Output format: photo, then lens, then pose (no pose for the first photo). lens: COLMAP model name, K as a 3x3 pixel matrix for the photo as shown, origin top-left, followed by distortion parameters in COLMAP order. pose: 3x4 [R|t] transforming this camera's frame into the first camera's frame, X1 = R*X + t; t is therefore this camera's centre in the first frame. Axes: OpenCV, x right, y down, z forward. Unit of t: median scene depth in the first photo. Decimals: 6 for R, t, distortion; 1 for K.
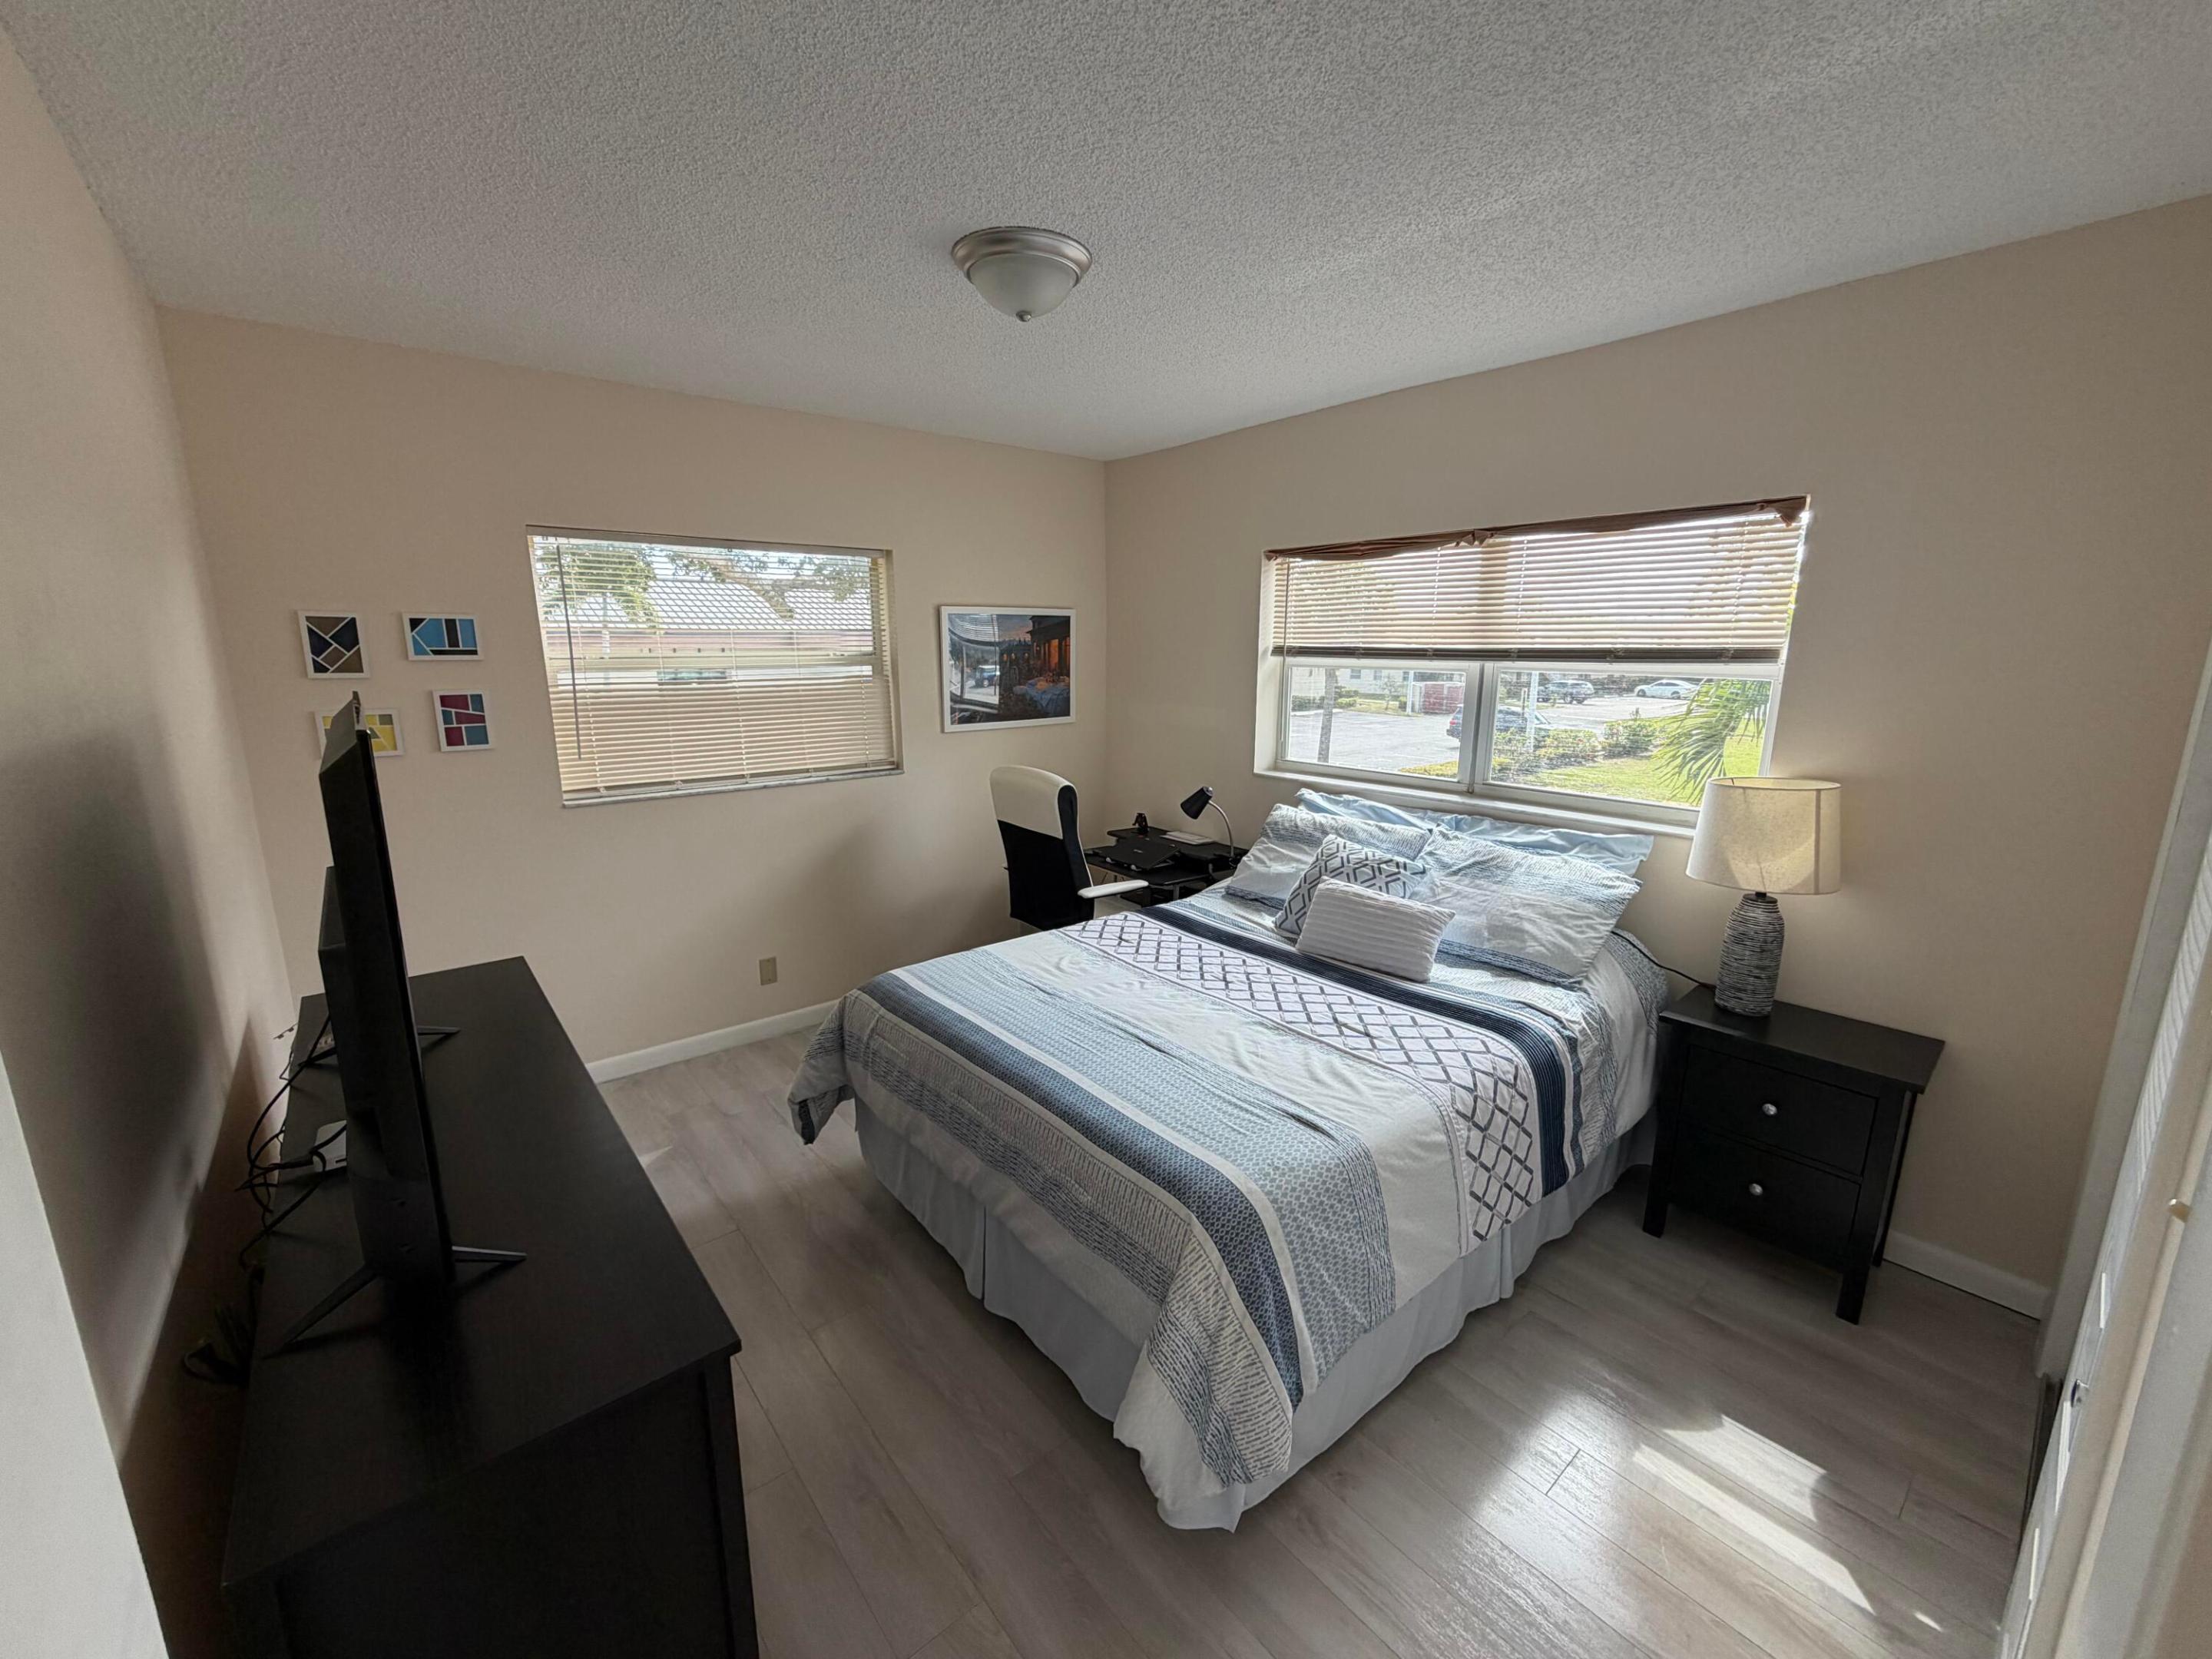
lens RADIAL K [[884.8, 0, 1101.7], [0, 884.8, 829.8], [0, 0, 1]] dist [-0.000146, -0.000389]
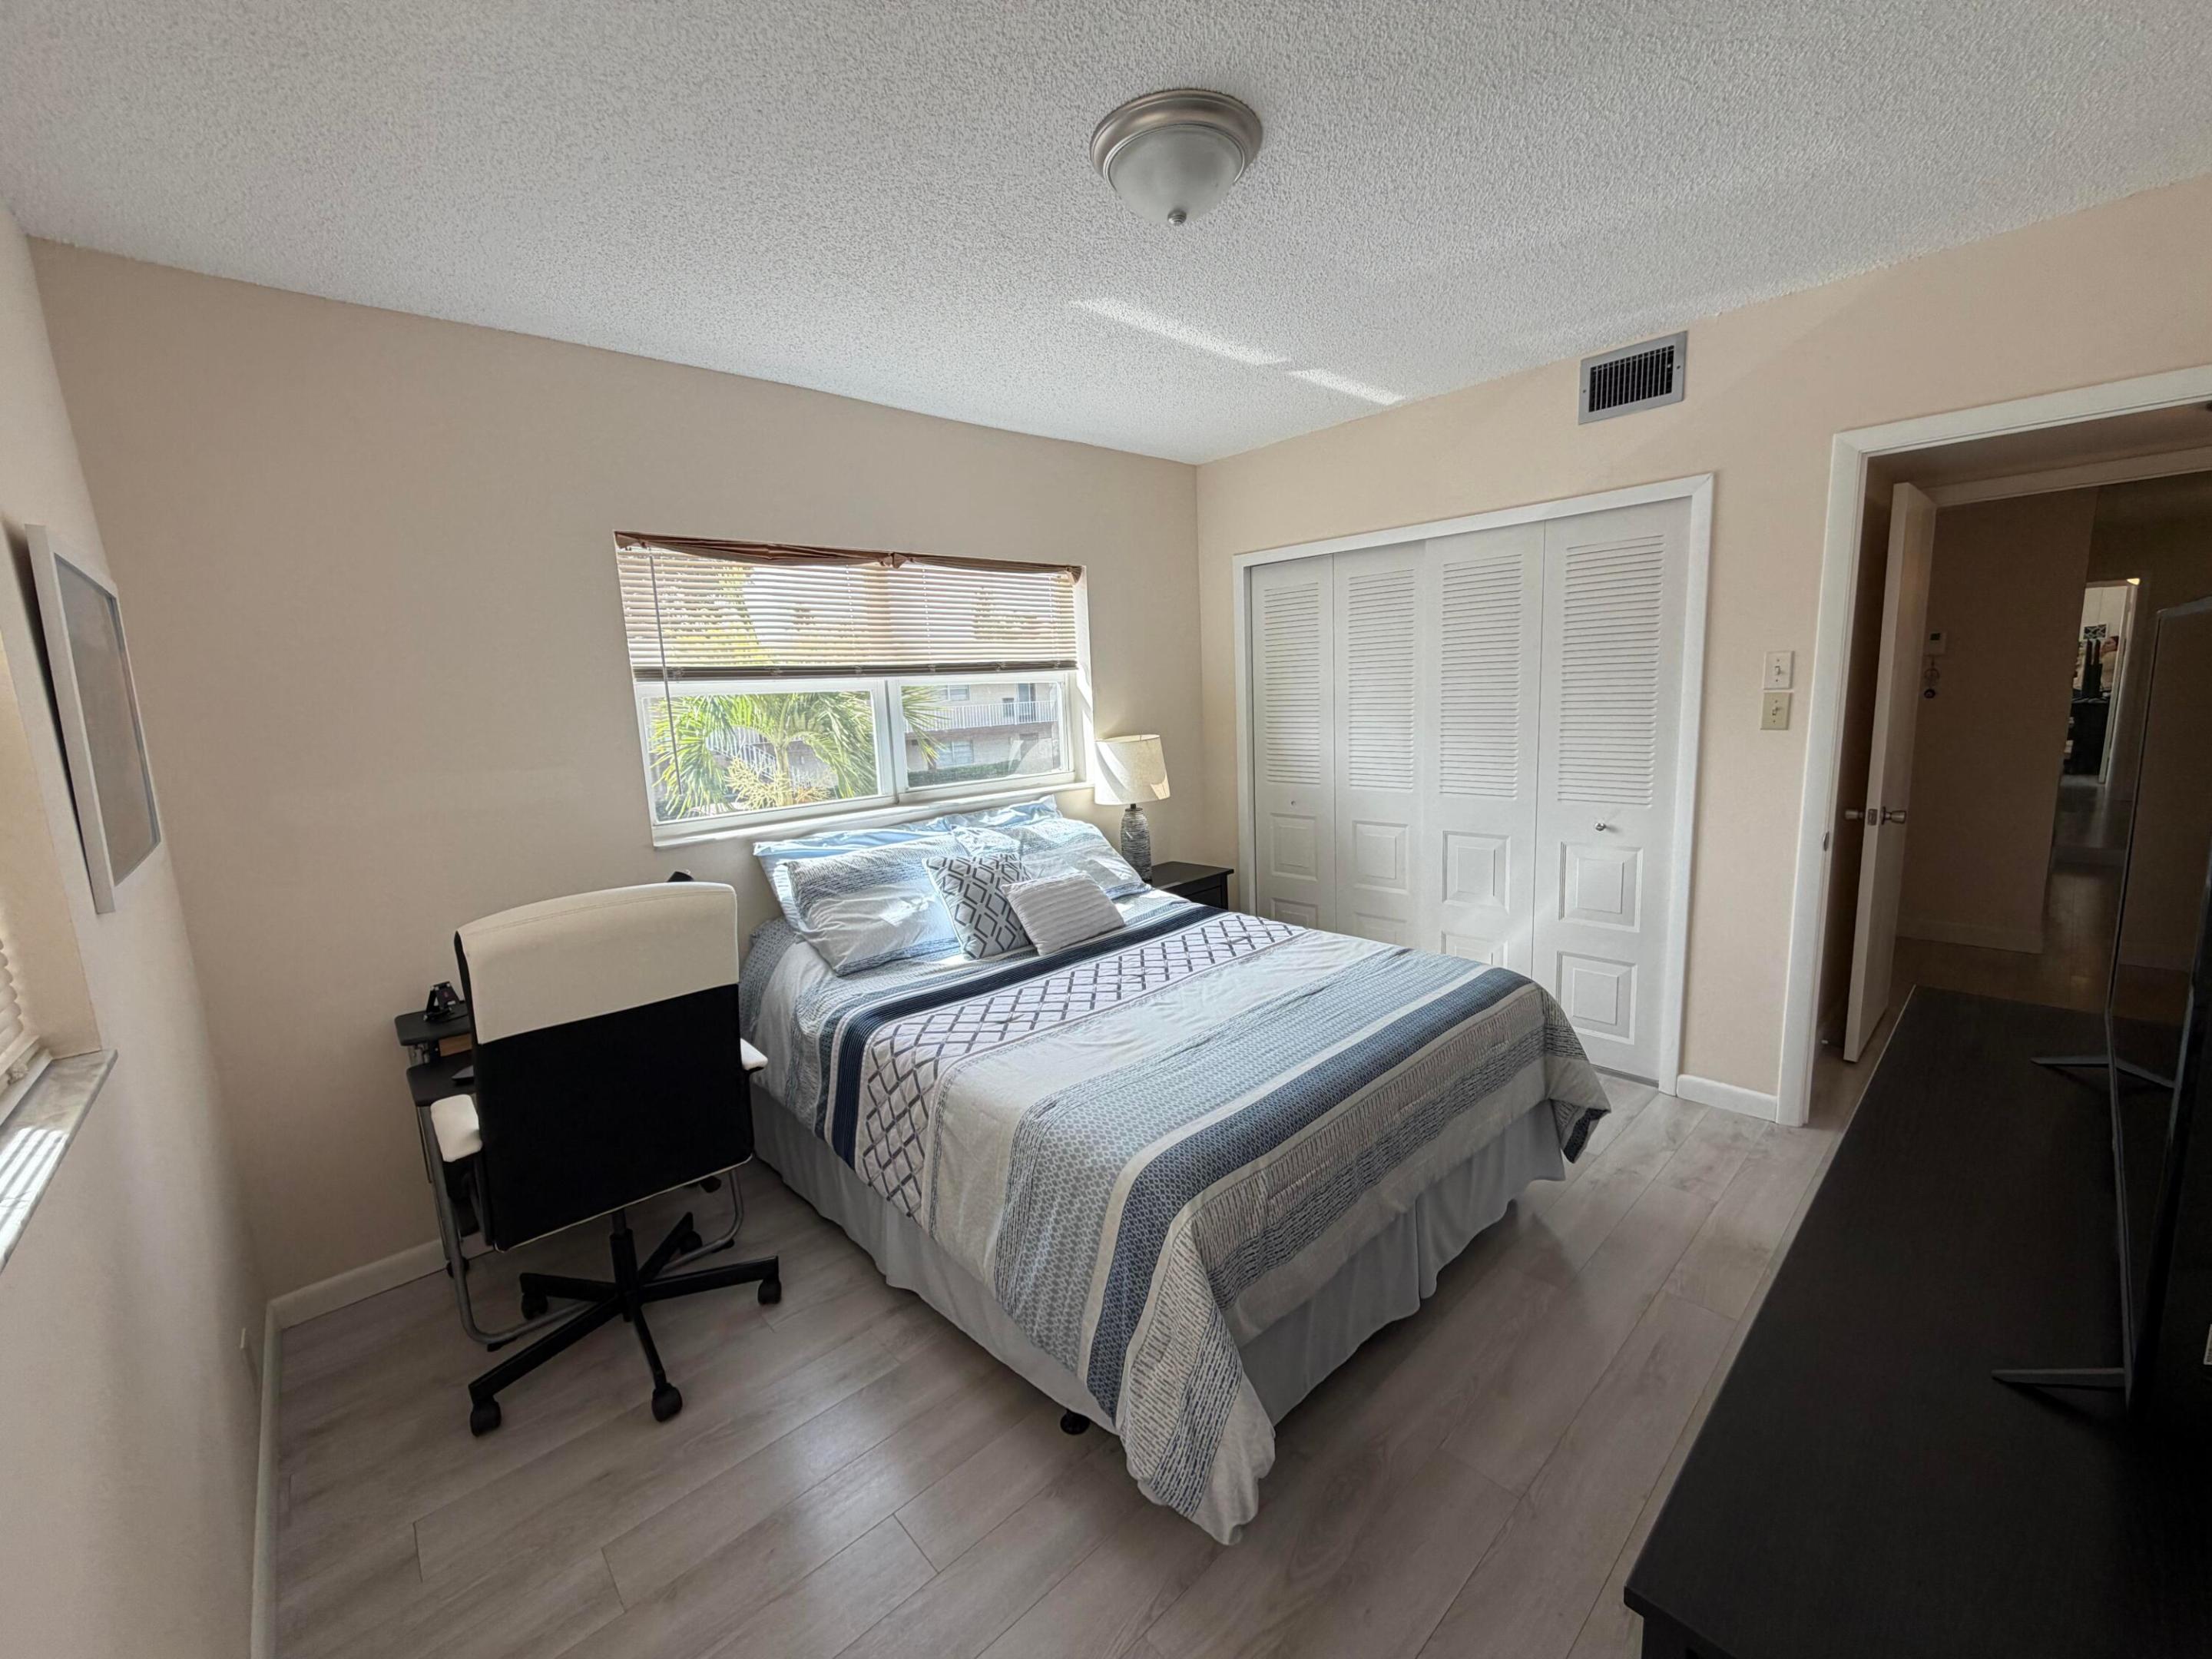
lens RADIAL K [[884.8, 0, 1102.0], [0, 884.8, 819.4], [0, 0, 1]] dist [-0.000146, -0.000389]
pose [[-0.046877, -0.151295, 0.987377, -0.758903], [0.247582, 0.955861, 0.158220, -0.154304], [-0.967732, 0.251873, -0.007350, 0.936536]]
